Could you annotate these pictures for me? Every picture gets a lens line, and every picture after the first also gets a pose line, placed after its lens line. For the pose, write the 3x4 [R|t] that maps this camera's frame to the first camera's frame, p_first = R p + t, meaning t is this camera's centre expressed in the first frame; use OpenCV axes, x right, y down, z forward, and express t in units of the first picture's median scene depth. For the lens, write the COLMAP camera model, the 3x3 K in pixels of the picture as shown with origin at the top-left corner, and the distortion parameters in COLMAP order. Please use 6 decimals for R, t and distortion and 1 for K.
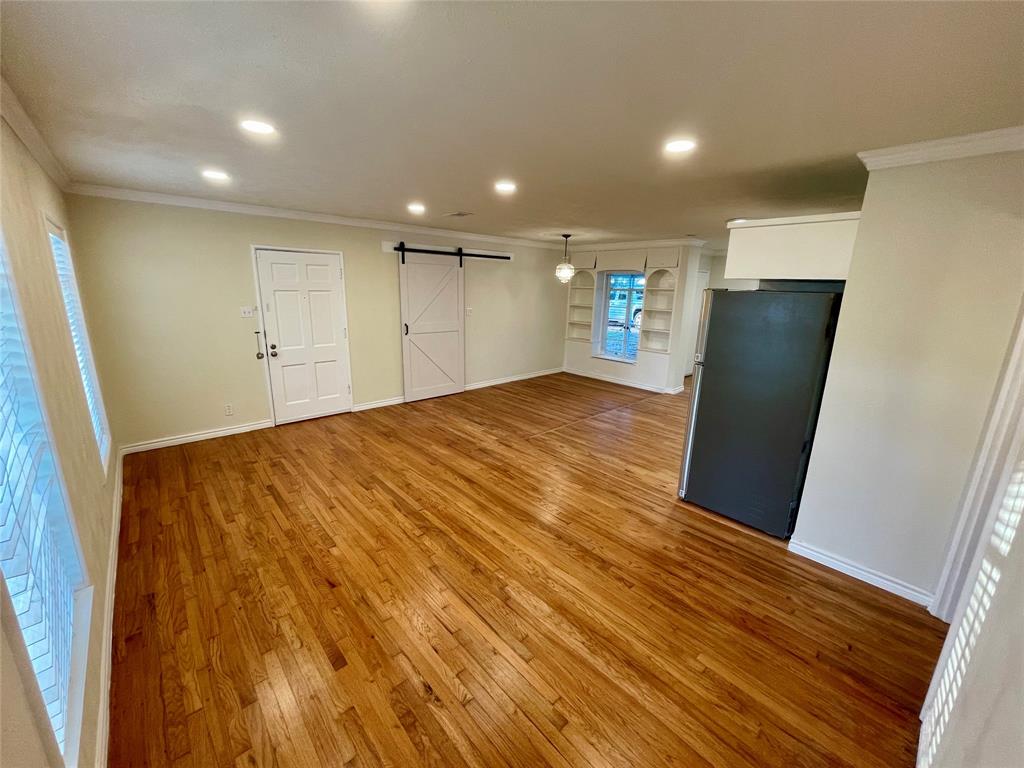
lens RADIAL K [[410.9, 0, 509.7], [0, 410.9, 386.7], [0, 0, 1]] dist [-0.000547, -0.001472]
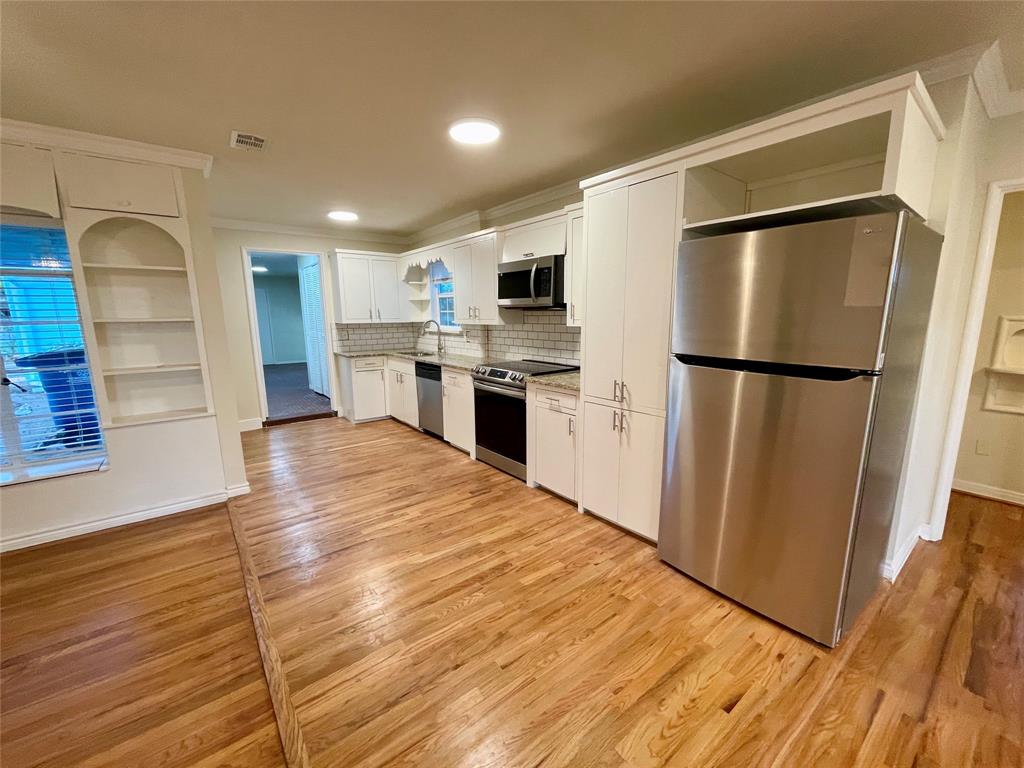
lens RADIAL K [[410.9, 0, 509.9], [0, 410.9, 387.9], [0, 0, 1]] dist [-0.000547, -0.001472]
pose [[0.079058, -0.202321, 0.976123, -0.018944], [0.253038, 0.951190, 0.176659, -0.118378], [-0.964221, 0.233030, 0.126394, 0.706843]]
